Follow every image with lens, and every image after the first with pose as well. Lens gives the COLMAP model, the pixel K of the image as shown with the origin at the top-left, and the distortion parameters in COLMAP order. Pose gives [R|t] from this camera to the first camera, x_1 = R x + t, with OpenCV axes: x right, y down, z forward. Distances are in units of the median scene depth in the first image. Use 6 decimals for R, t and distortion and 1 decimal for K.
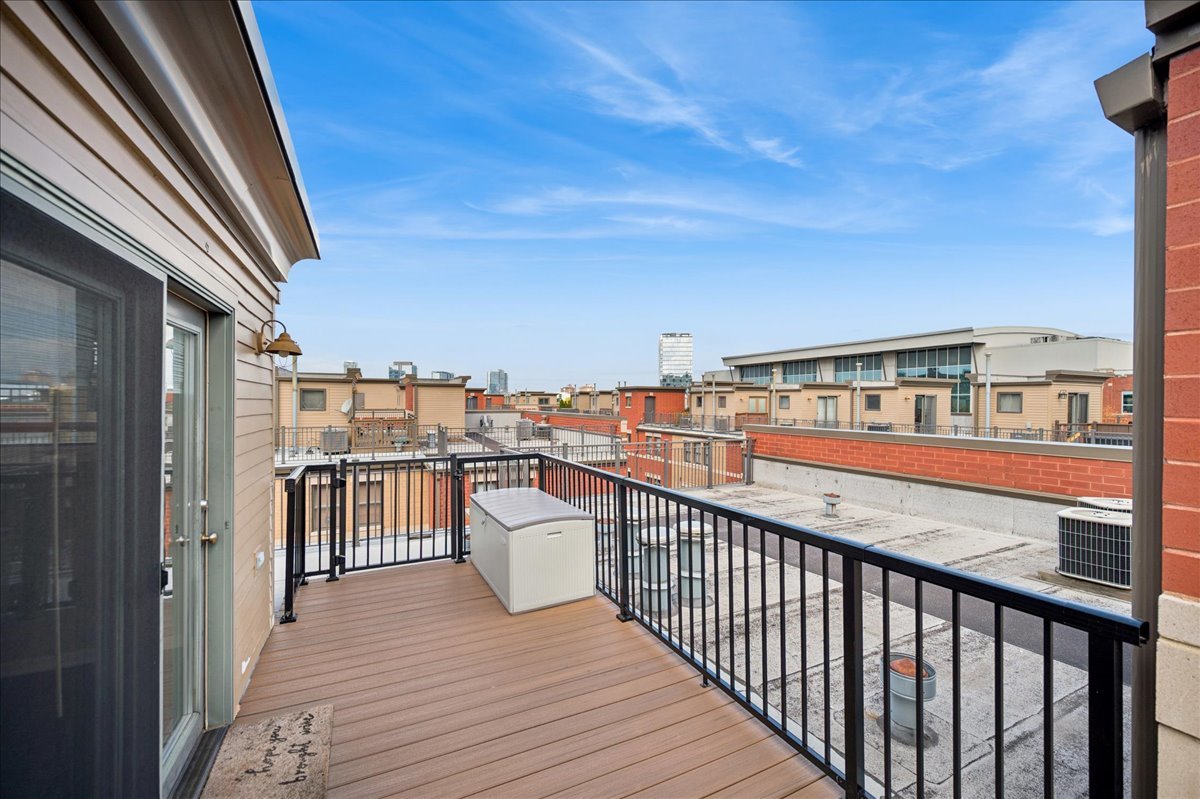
lens RADIAL K [[477.4, 0, 597.4], [0, 477.4, 400.1], [0, 0, 1]] dist [-0.001791, -0.000233]
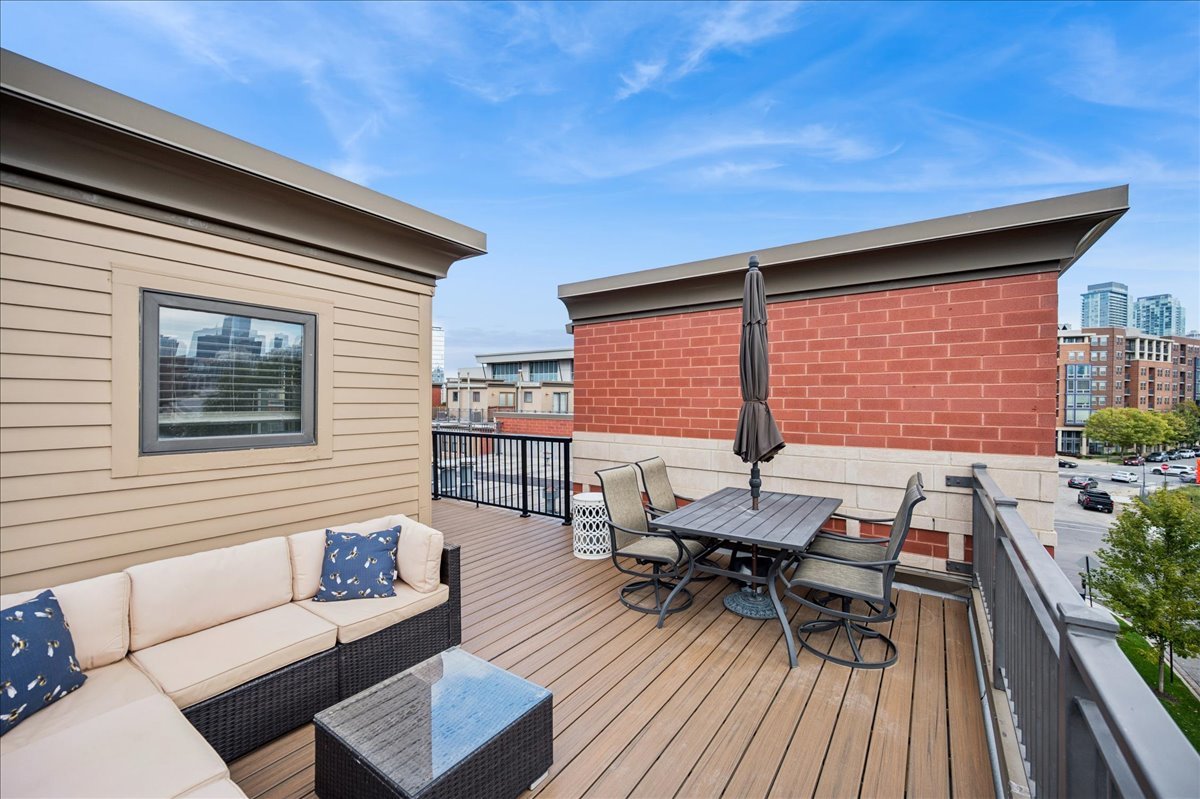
lens RADIAL K [[477.4, 0, 595.4], [0, 477.4, 403.1], [0, 0, 1]] dist [-0.001791, -0.000233]
pose [[0.876017, -0.005193, 0.482251, -0.036023], [-0.002413, 0.999882, 0.015152, 0.000999], [-0.482273, -0.014437, 0.875902, -0.121718]]
